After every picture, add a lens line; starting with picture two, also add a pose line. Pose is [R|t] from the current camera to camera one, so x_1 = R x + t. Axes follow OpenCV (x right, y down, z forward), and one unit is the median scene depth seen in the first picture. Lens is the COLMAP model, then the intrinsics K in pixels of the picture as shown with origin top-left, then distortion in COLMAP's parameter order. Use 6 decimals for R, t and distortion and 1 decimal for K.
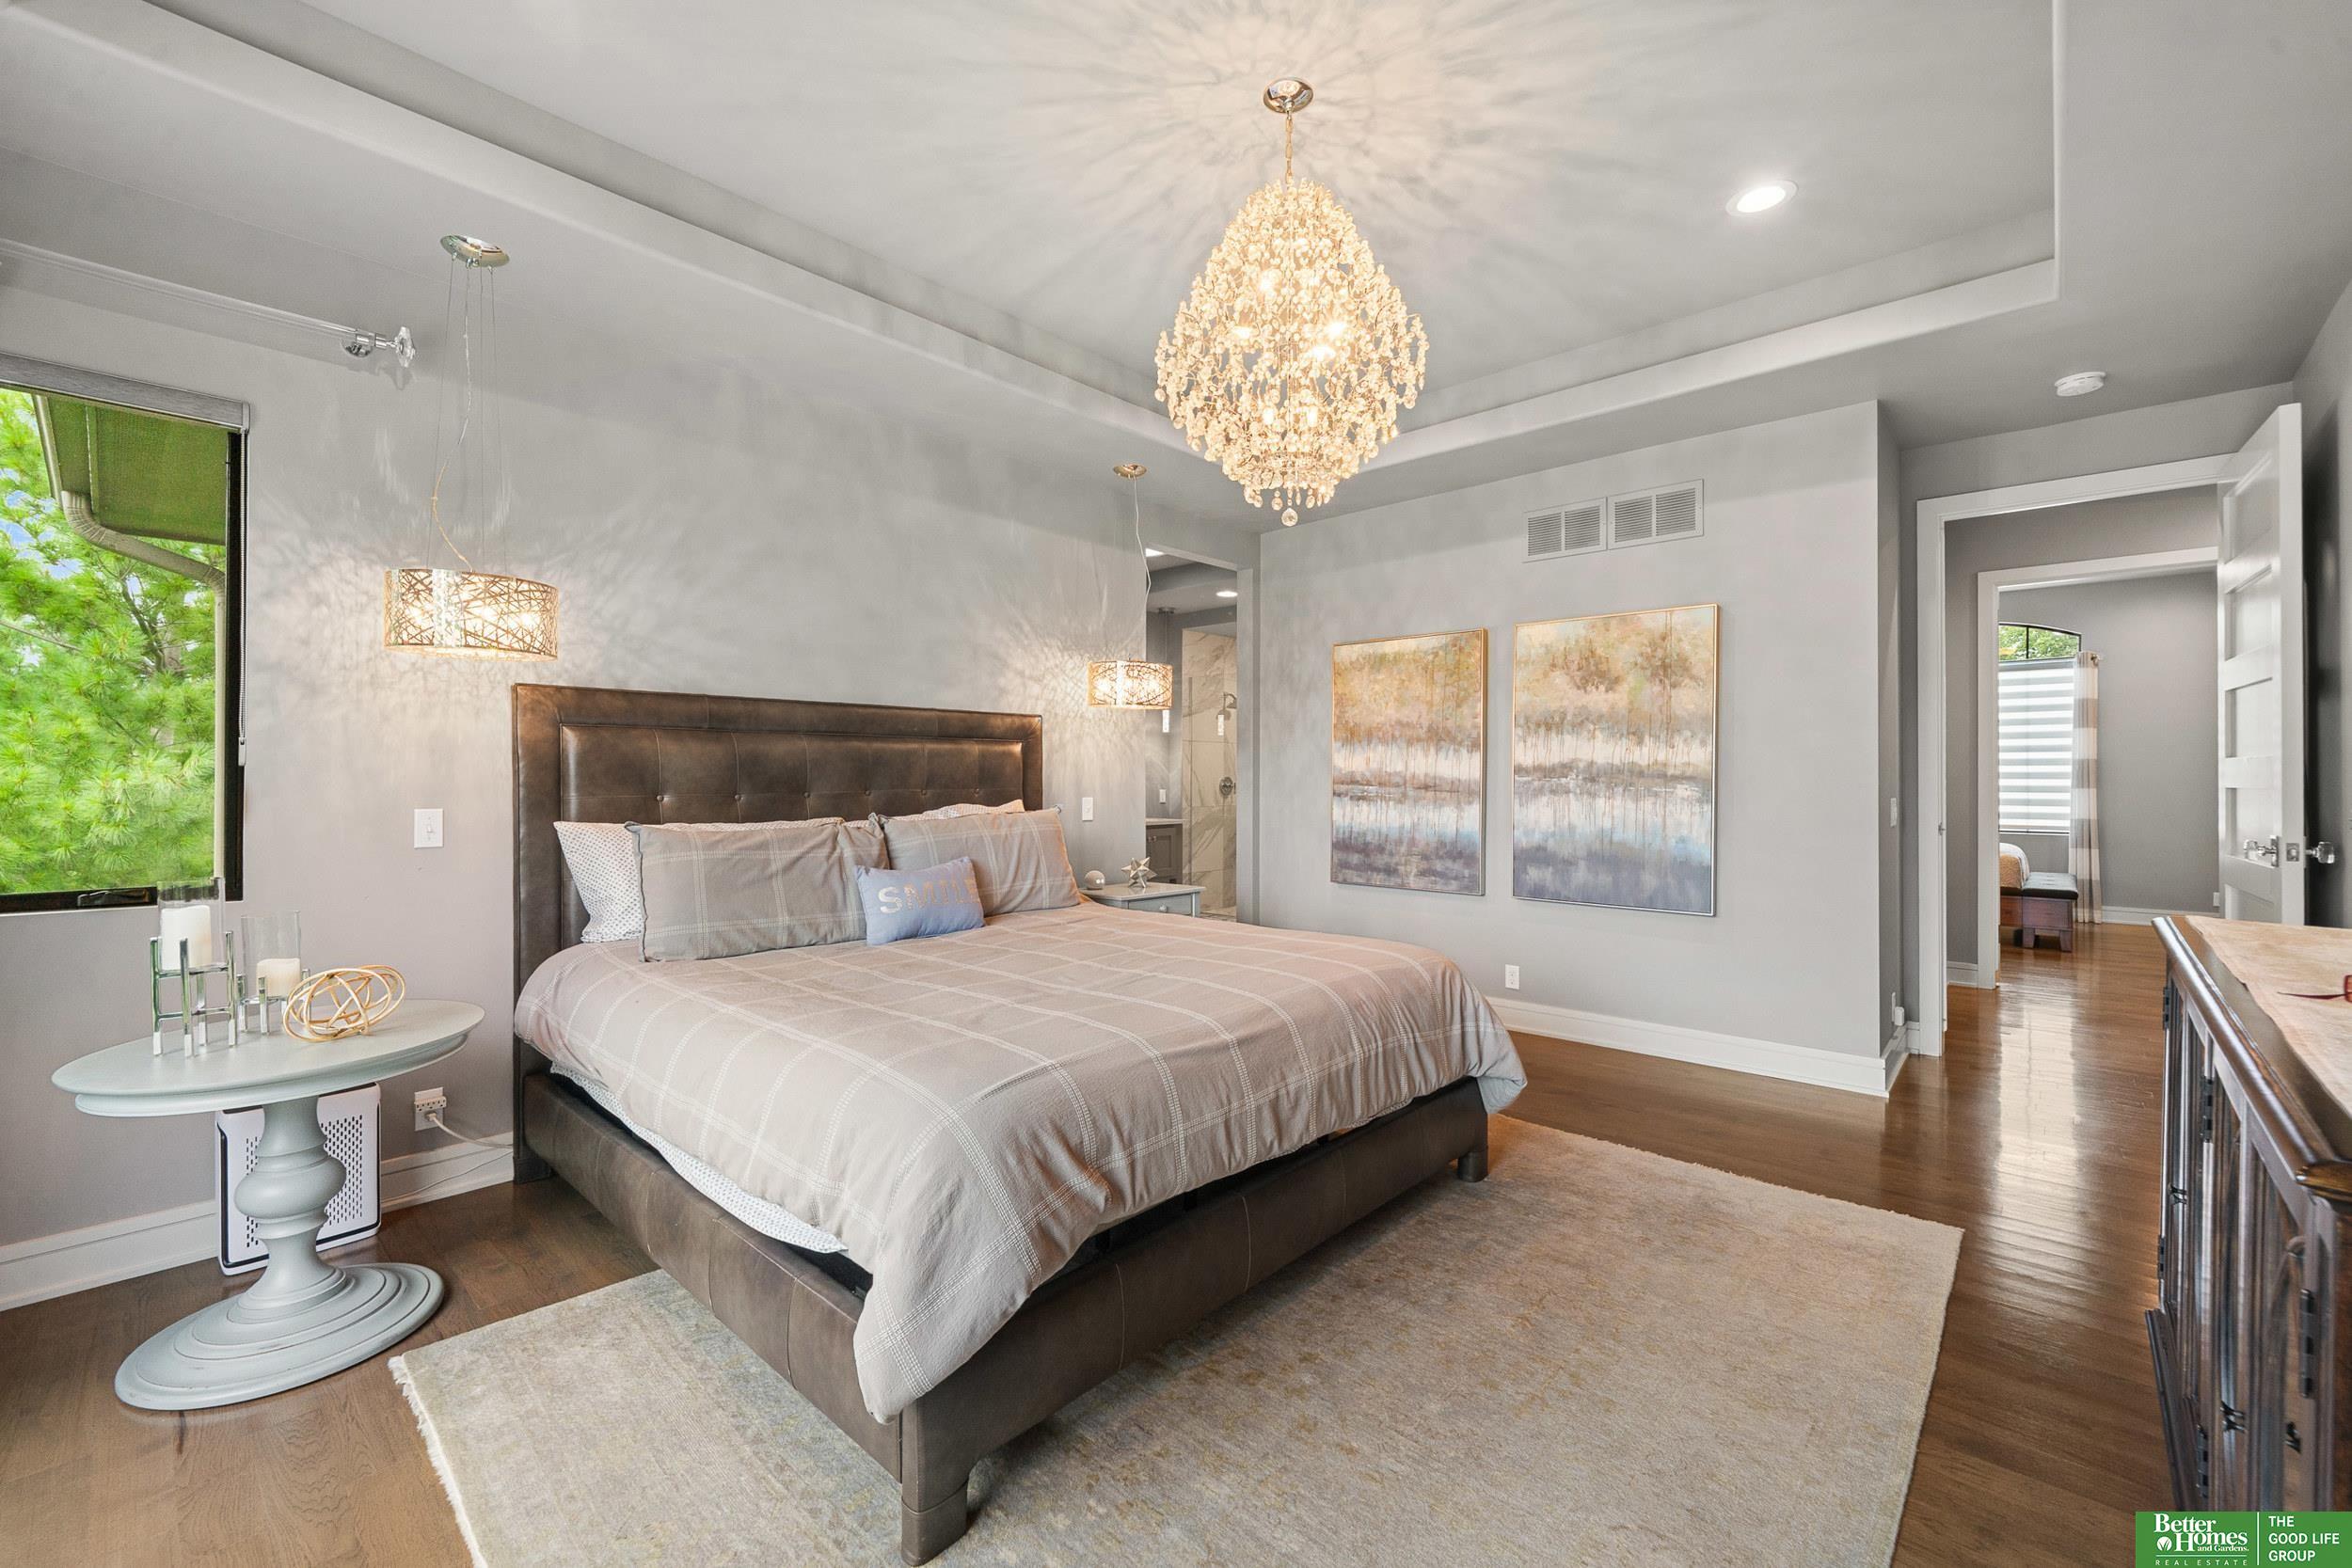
lens RADIAL K [[968.1, 0, 1182.7], [0, 968.1, 774.0], [0, 0, 1]] dist [0.000009, -0.000027]
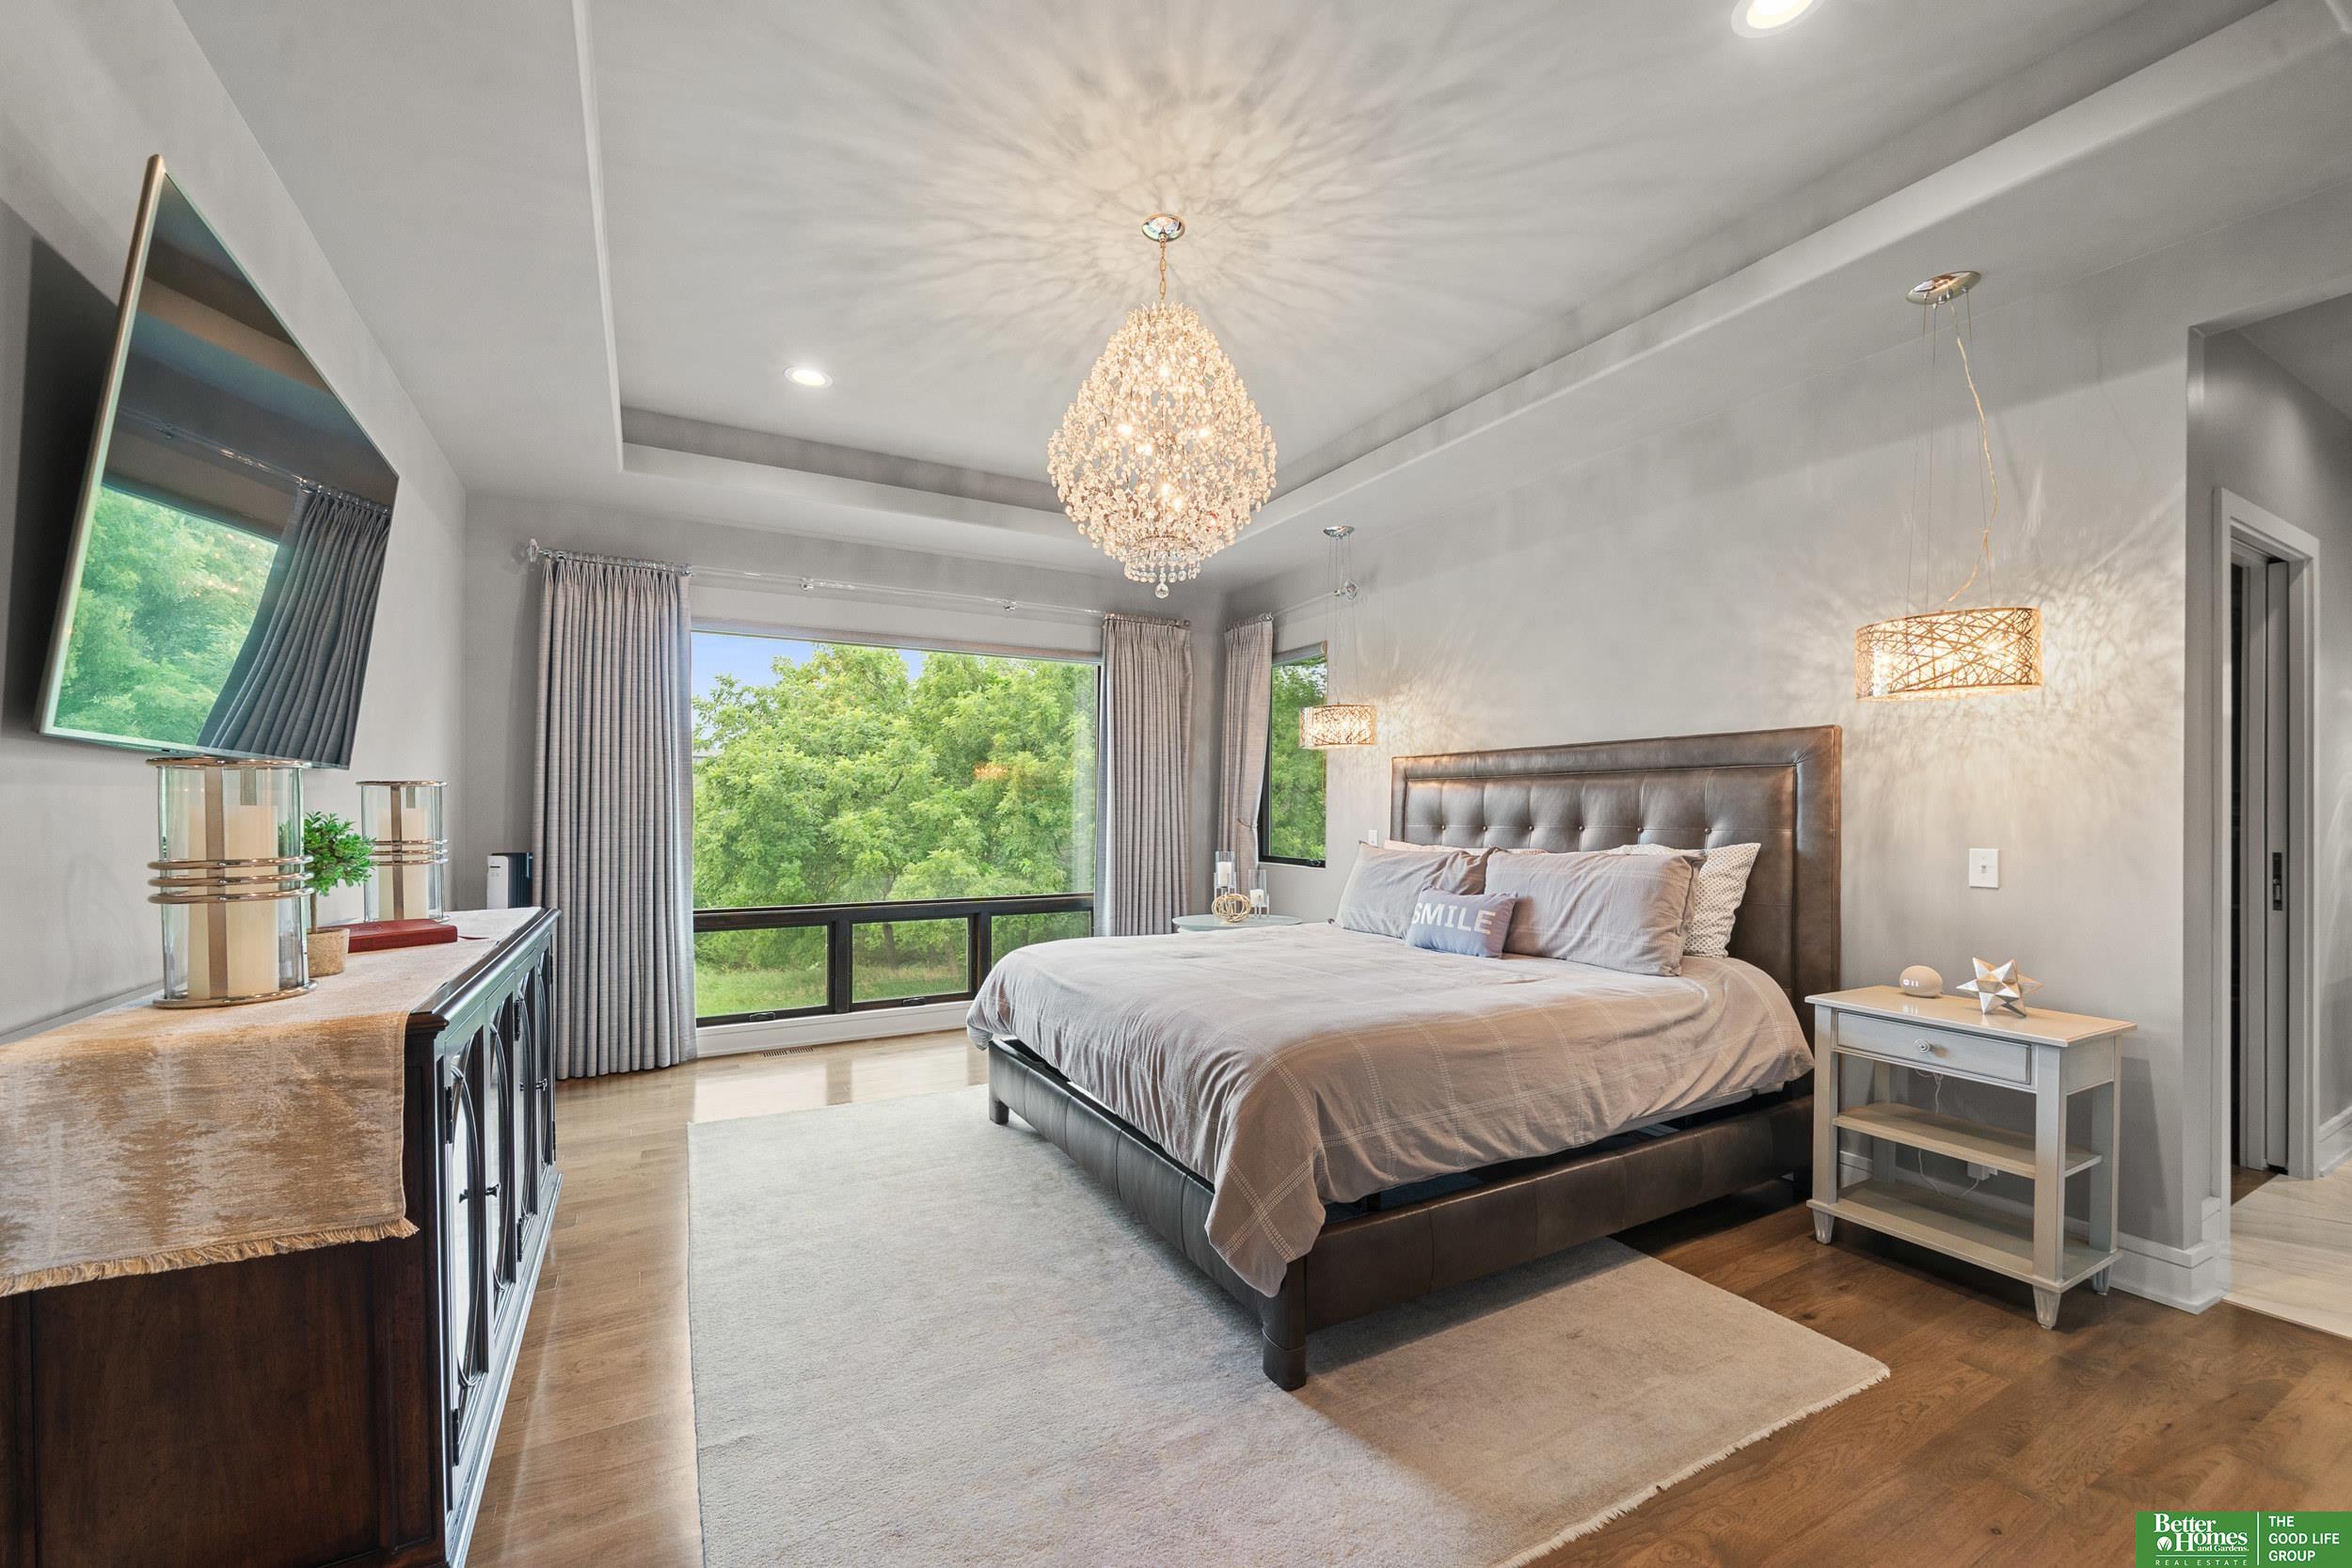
lens RADIAL K [[940.7, 0, 1164.4], [0, 940.7, 795.9], [0, 0, 1]] dist [-0.001455, -0.000246]
pose [[-0.334146, -0.018454, -0.942341, 0.651423], [-0.001512, 0.999818, -0.019044, 0.003983], [0.942520, -0.004939, -0.334113, 0.768159]]
